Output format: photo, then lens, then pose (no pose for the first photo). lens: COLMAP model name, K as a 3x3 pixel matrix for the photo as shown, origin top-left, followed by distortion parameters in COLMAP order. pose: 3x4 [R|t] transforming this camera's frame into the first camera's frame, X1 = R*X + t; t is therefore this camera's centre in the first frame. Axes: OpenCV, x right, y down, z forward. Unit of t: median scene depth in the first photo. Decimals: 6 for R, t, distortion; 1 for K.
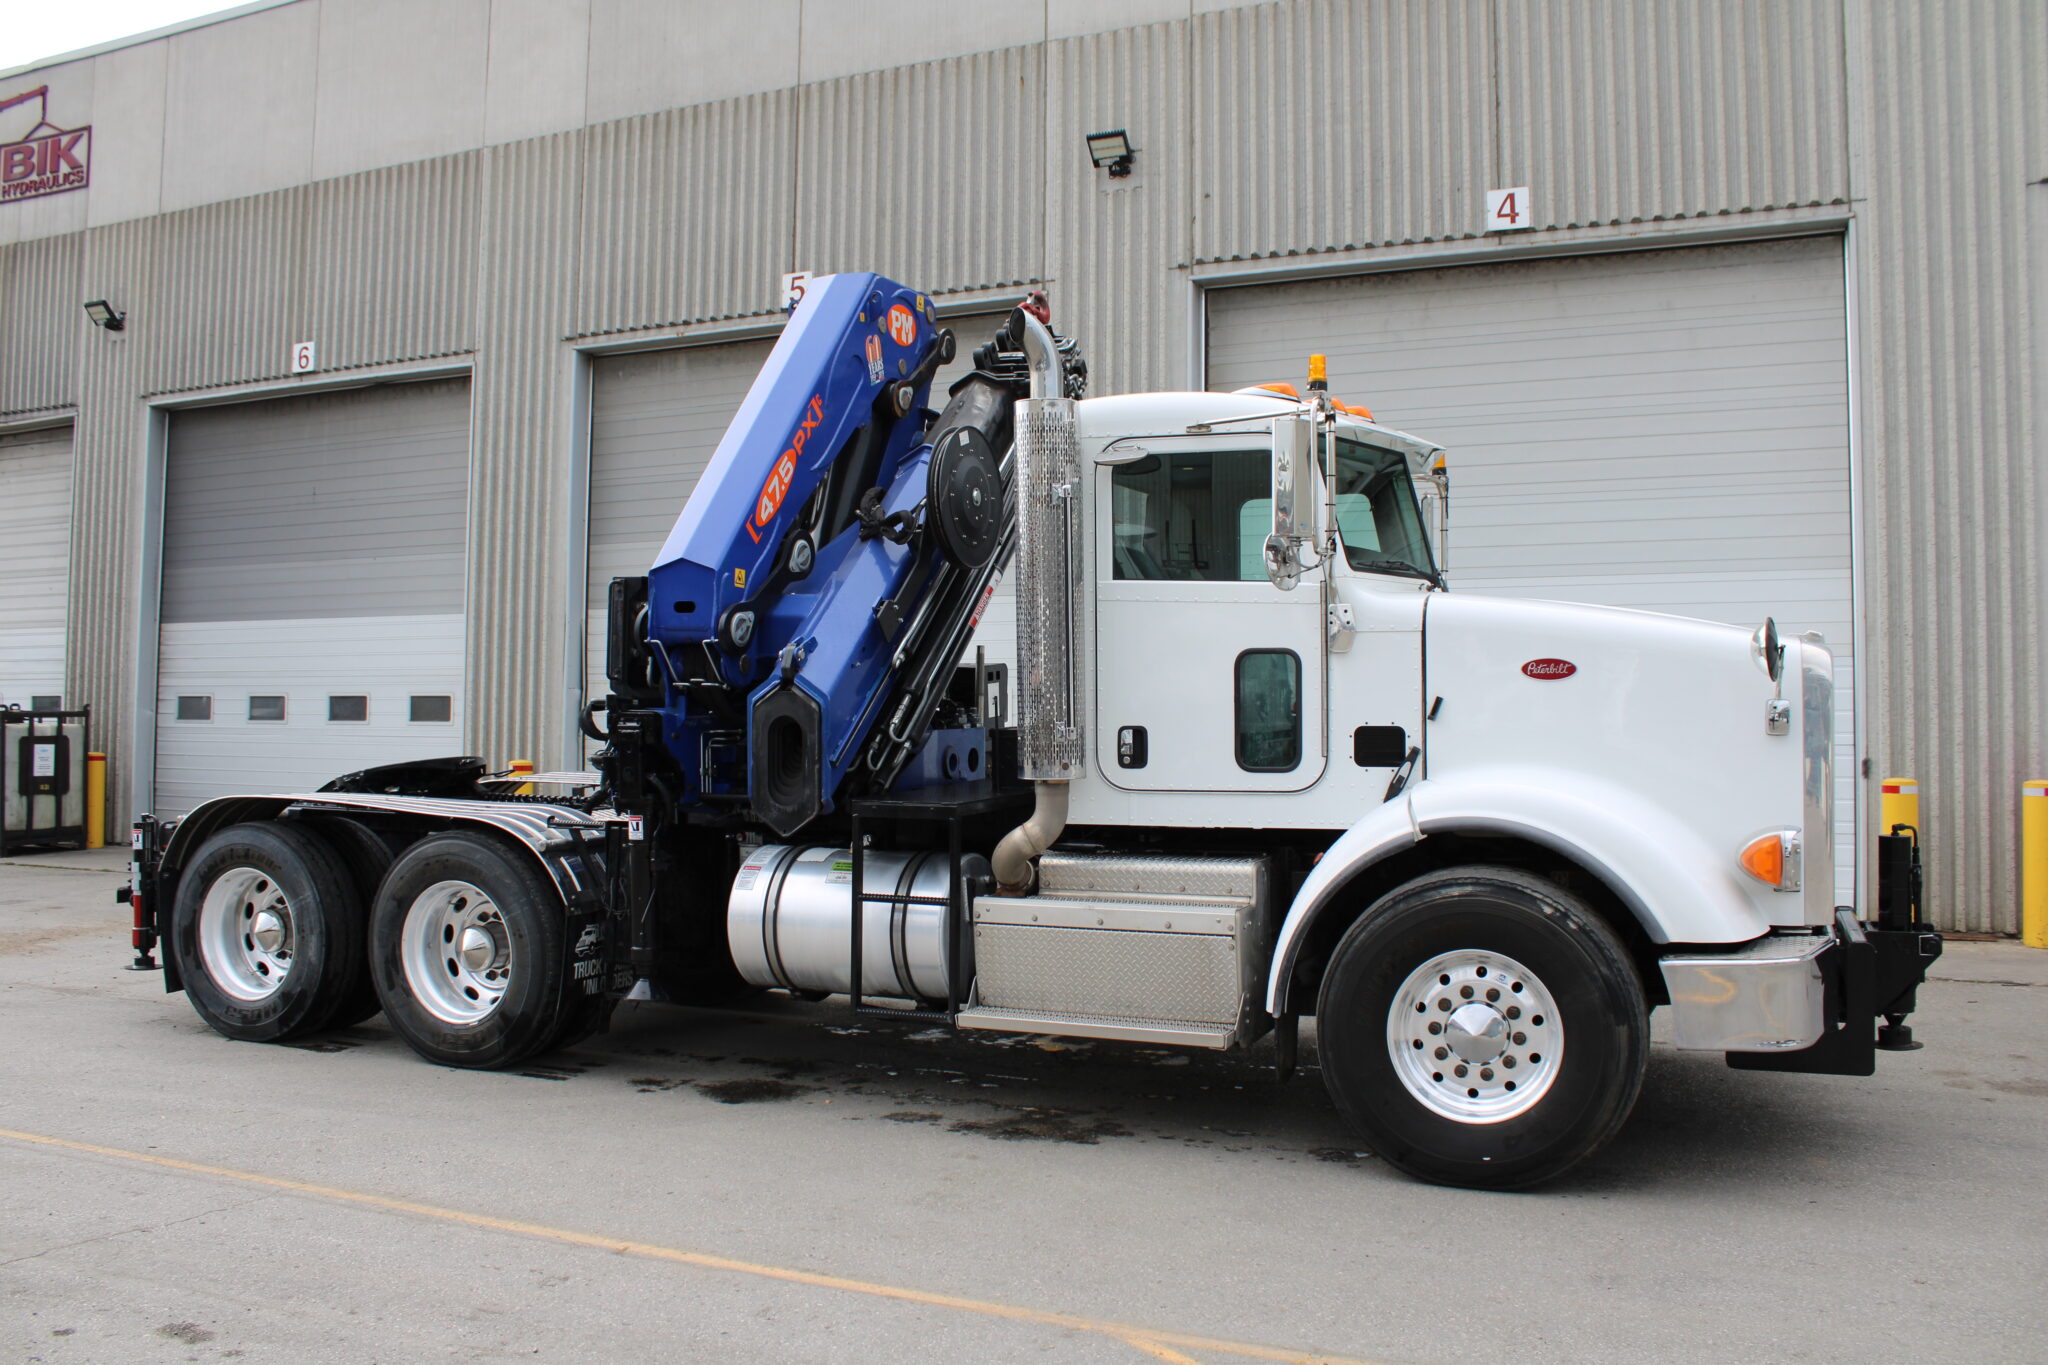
lens RADIAL K [[1716.7, 0, 1028.2], [0, 1716.7, 668.4], [0, 0, 1]] dist [-0.166239, 0.149792]
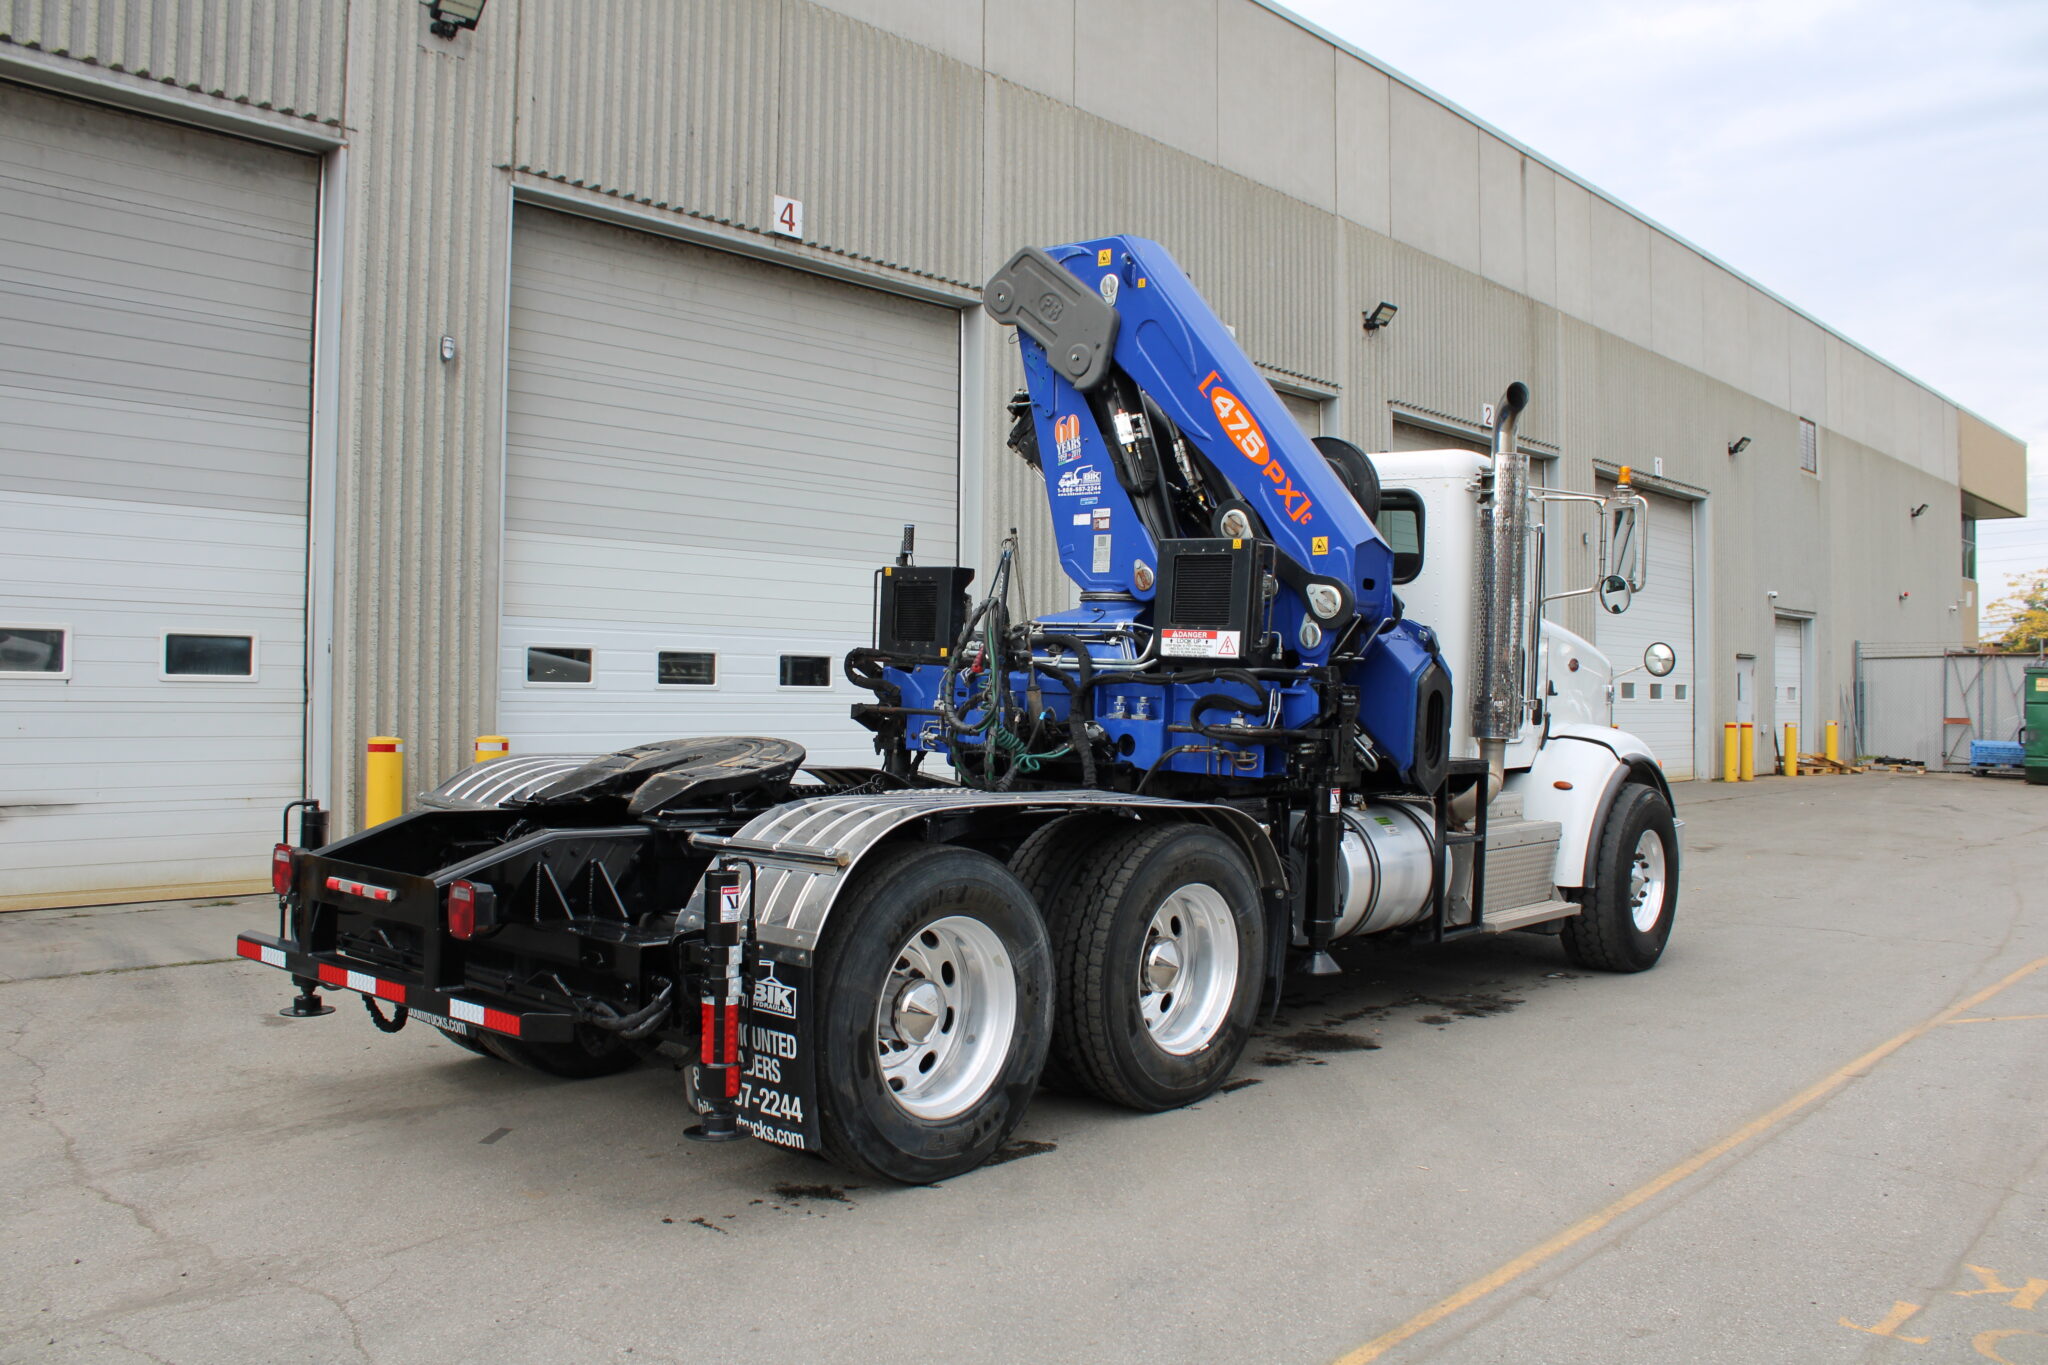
lens RADIAL K [[1716.7, 0, 1029.8], [0, 1716.7, 664.1], [0, 0, 1]] dist [-0.166239, 0.149792]
pose [[0.295839, 0.016004, 0.955104, -0.725584], [-0.045458, 0.998963, -0.002658, 0.014339], [-0.954156, -0.042631, 0.296259, 0.512606]]
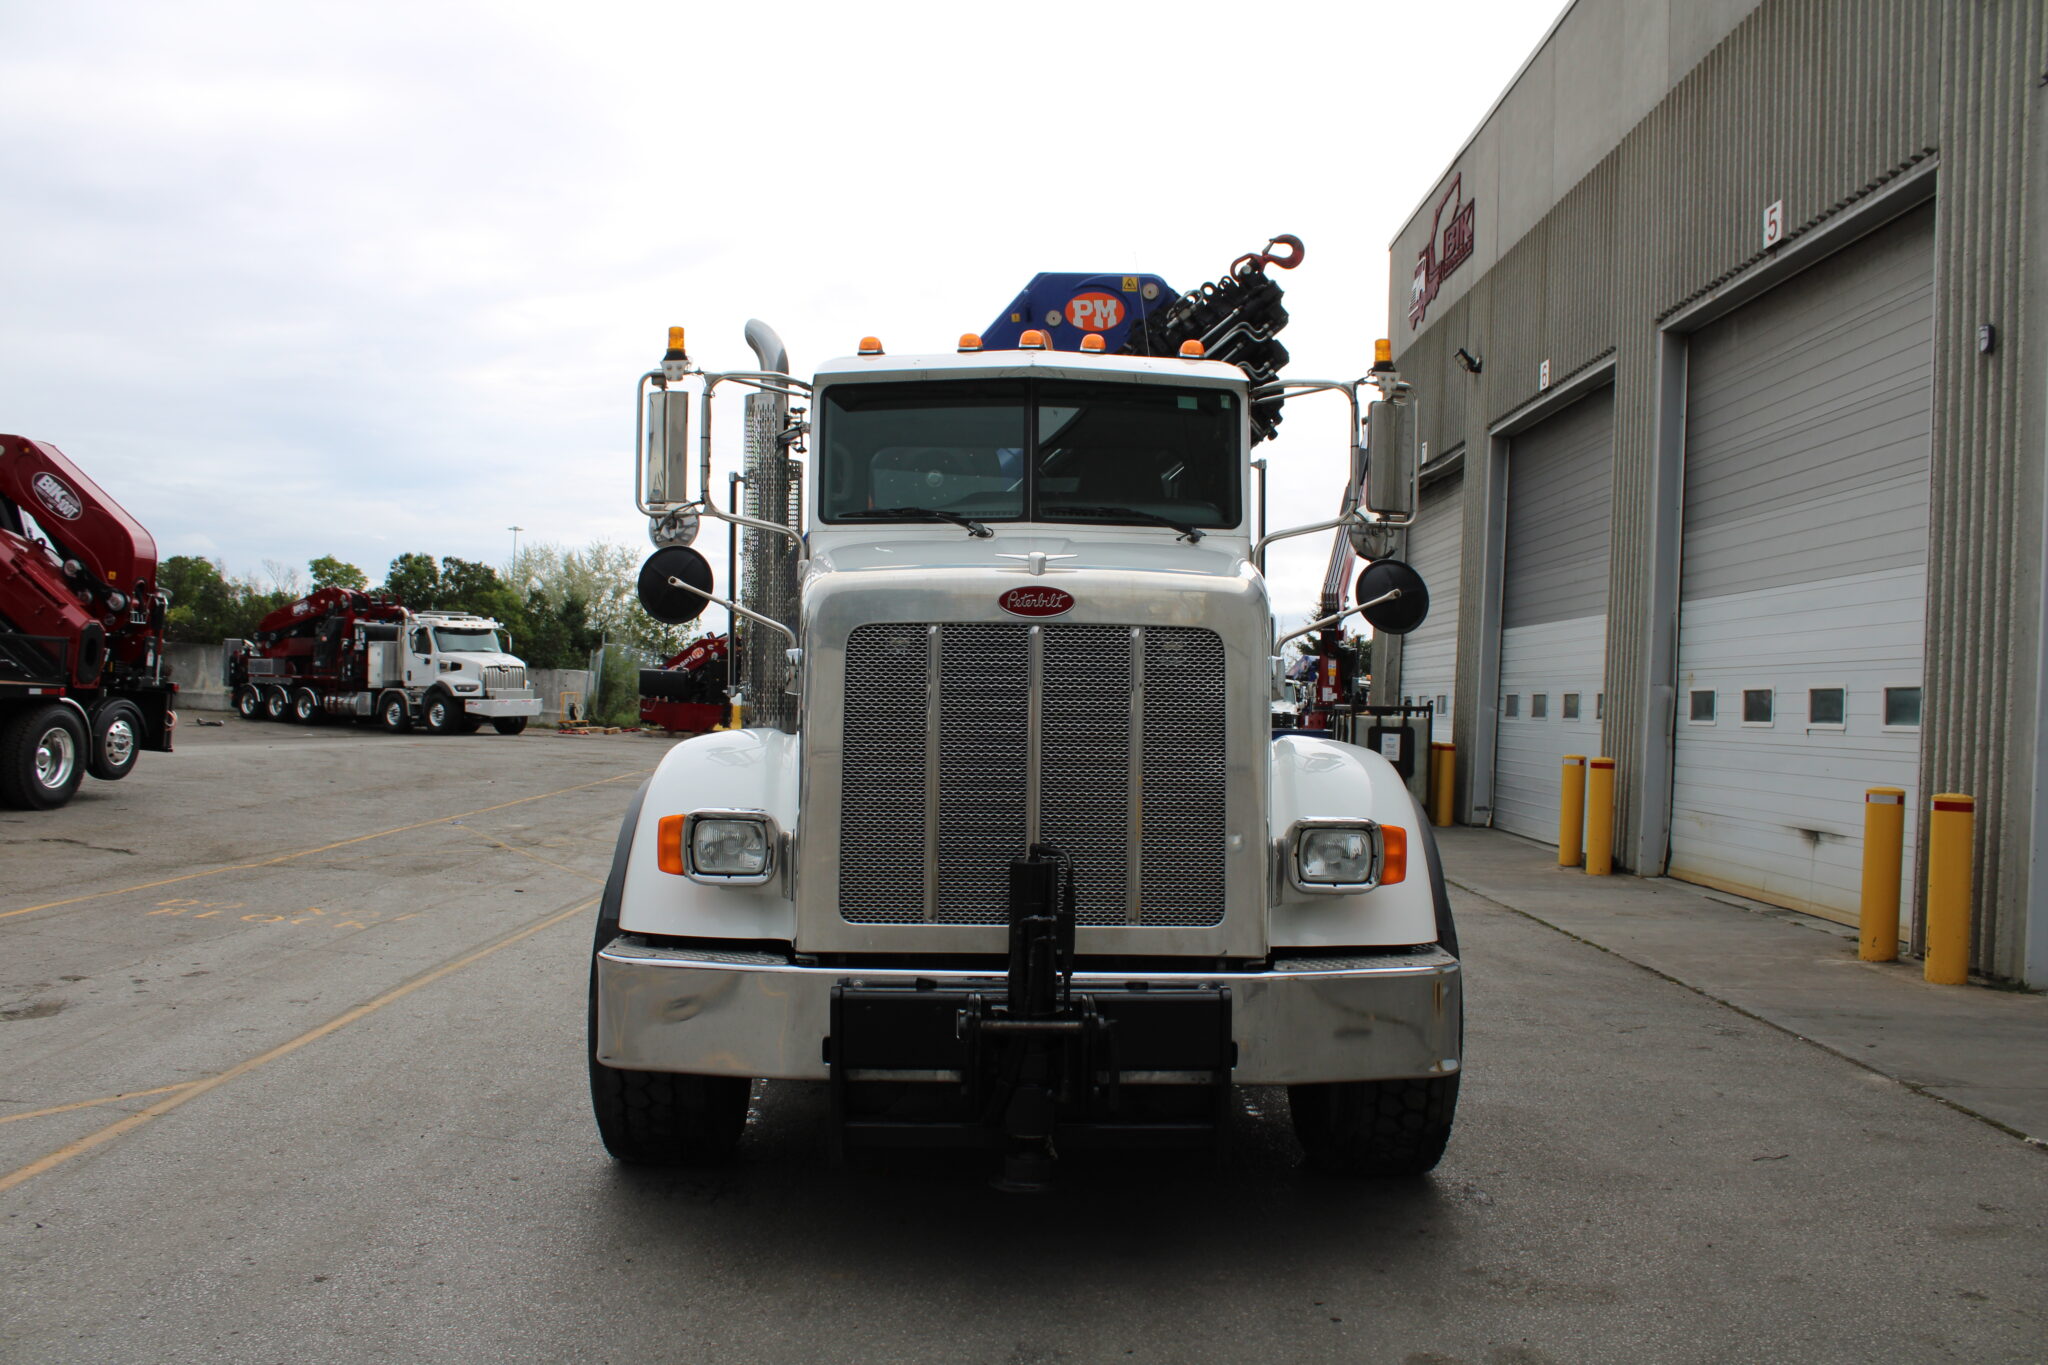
lens RADIAL K [[1716.7, 0, 1026.3], [0, 1716.7, 670.6], [0, 0, 1]] dist [-0.166239, 0.149792]
pose [[0.406663, -0.005426, -0.913562, 0.586609], [-0.004887, 0.999955, -0.008114, 0.016897], [0.913565, 0.007764, 0.406619, 0.375496]]
